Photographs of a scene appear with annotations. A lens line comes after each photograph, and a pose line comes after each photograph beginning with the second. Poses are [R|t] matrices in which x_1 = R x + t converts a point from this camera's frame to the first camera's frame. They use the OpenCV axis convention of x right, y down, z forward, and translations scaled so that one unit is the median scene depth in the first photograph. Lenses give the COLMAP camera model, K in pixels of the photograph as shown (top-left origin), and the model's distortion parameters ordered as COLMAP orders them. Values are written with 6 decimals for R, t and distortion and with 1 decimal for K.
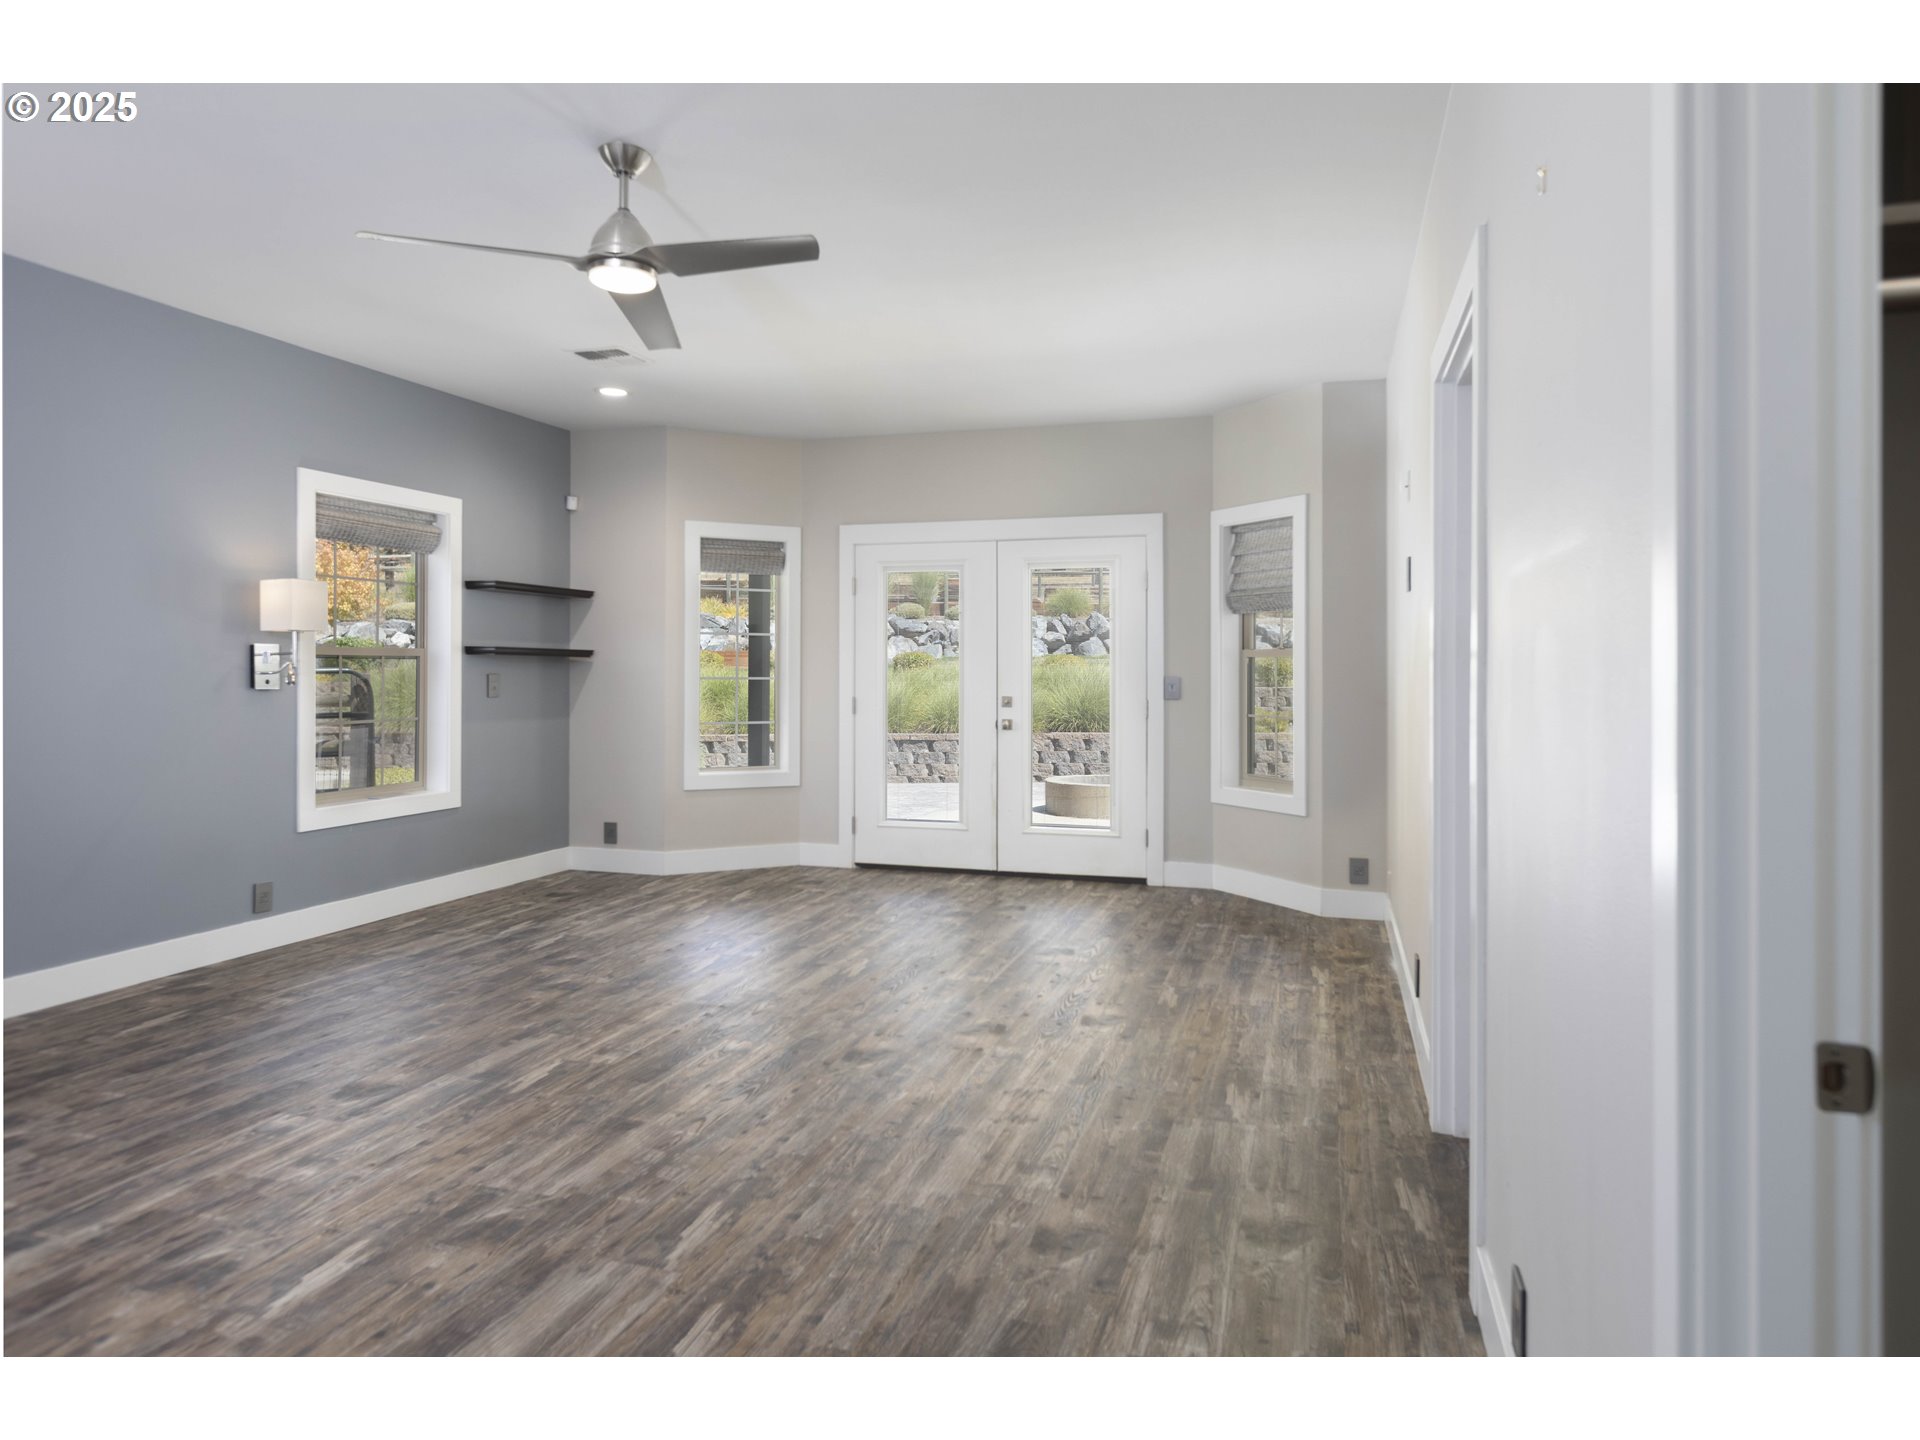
lens RADIAL K [[1098.5, 0, 953.5], [0, 1098.5, 673.5], [0, 0, 1]] dist [-0.001419, -0.000262]
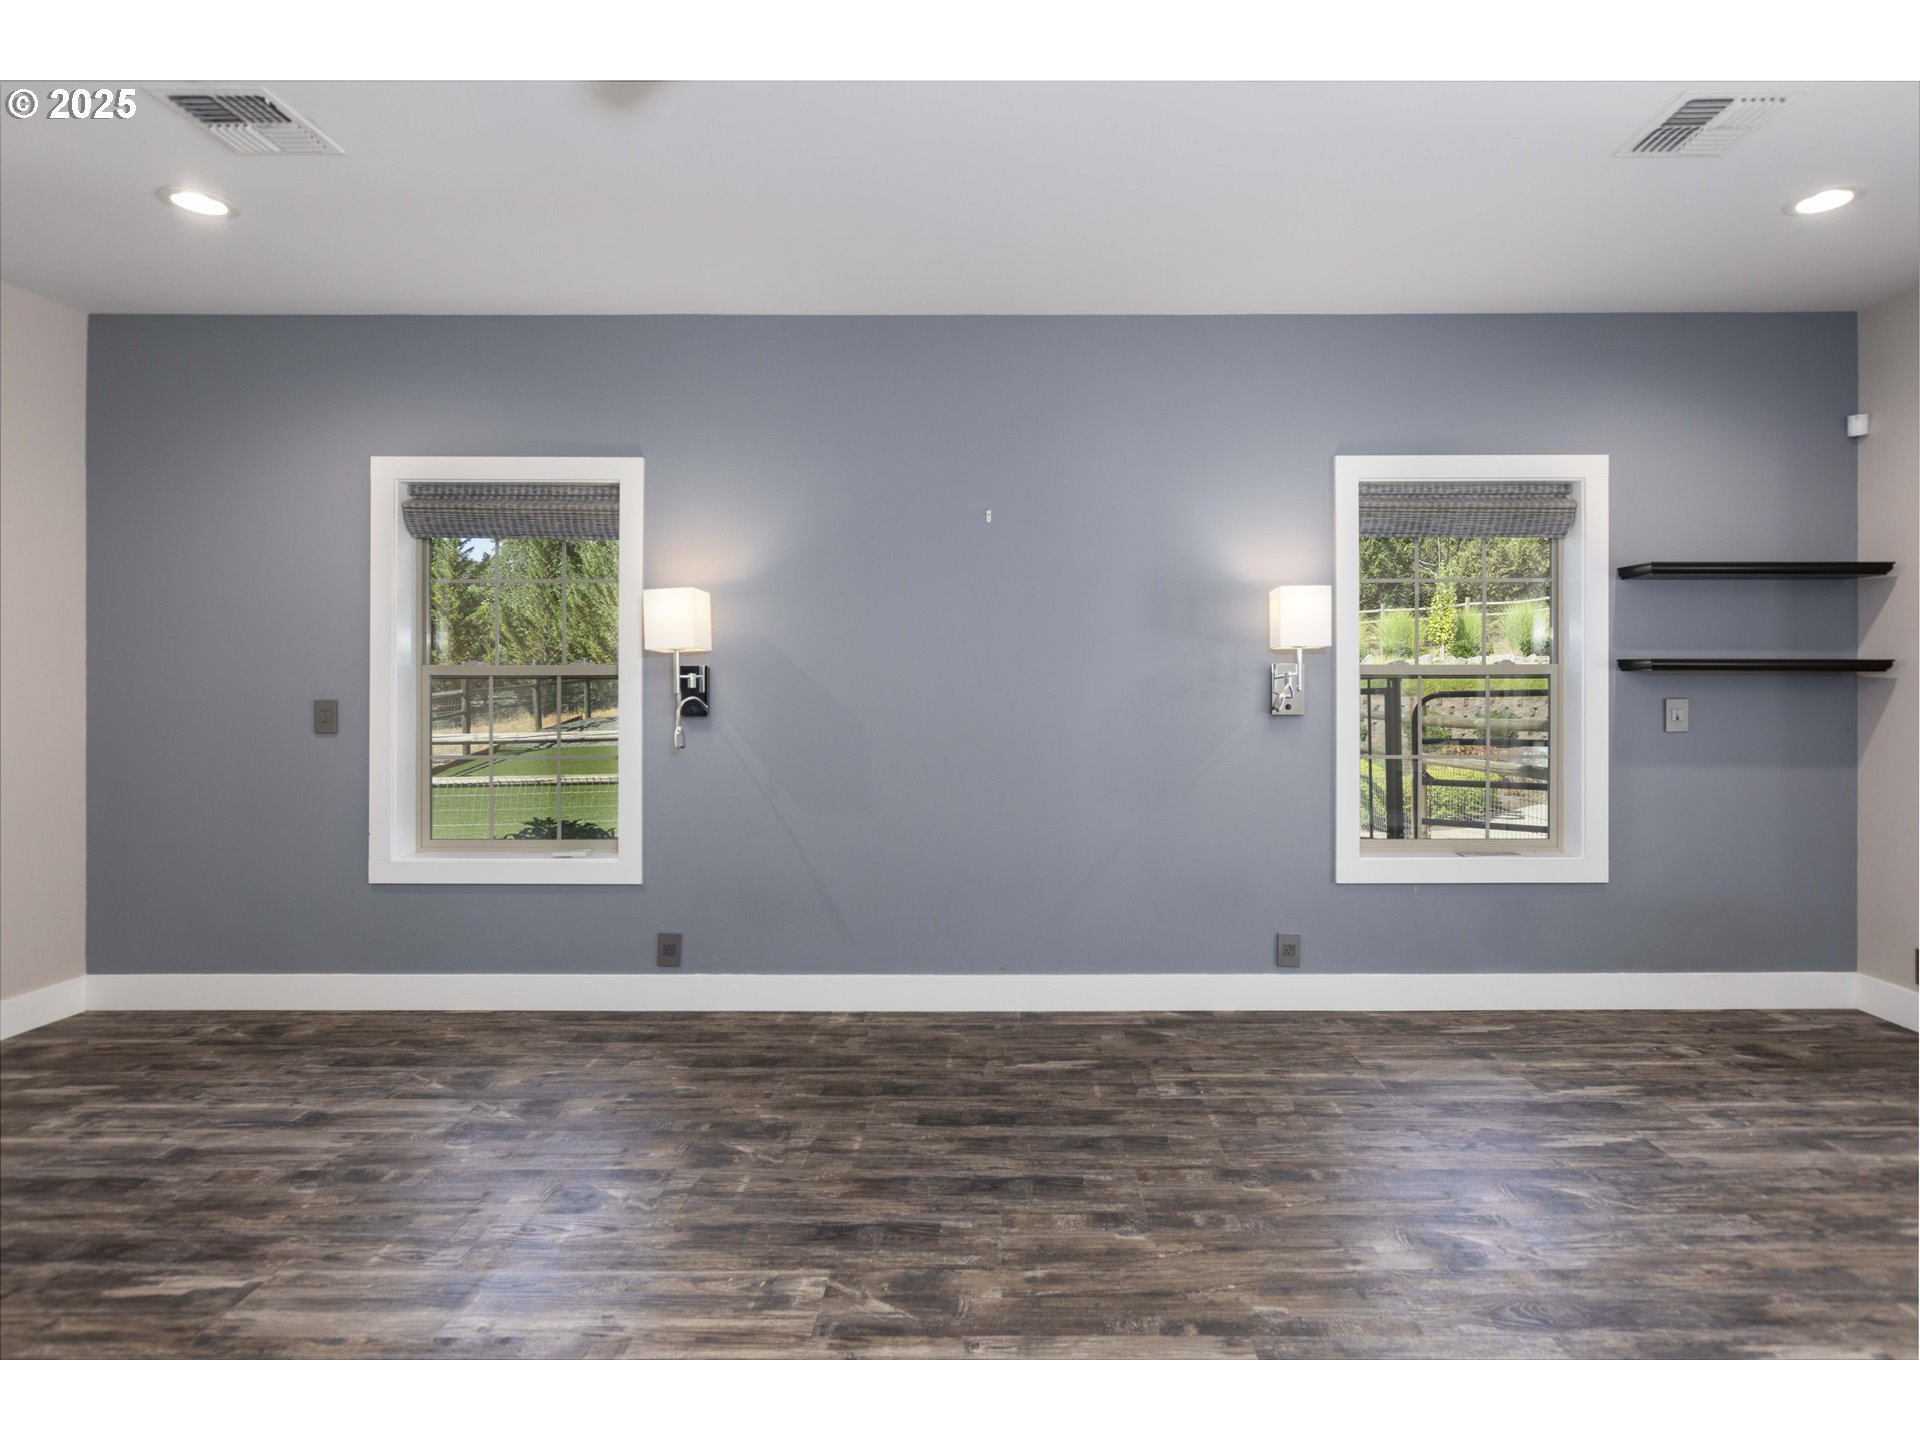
lens RADIAL K [[980.2, 0, 961.1], [0, 980.2, 693.6], [0, 0, 1]] dist [0.002878, 0.000445]
pose [[0.307727, 0.000693, -0.951474, 0.032559], [-0.001611, 0.999999, 0.000207, -0.002023], [0.951473, 0.001469, 0.307728, 0.400037]]
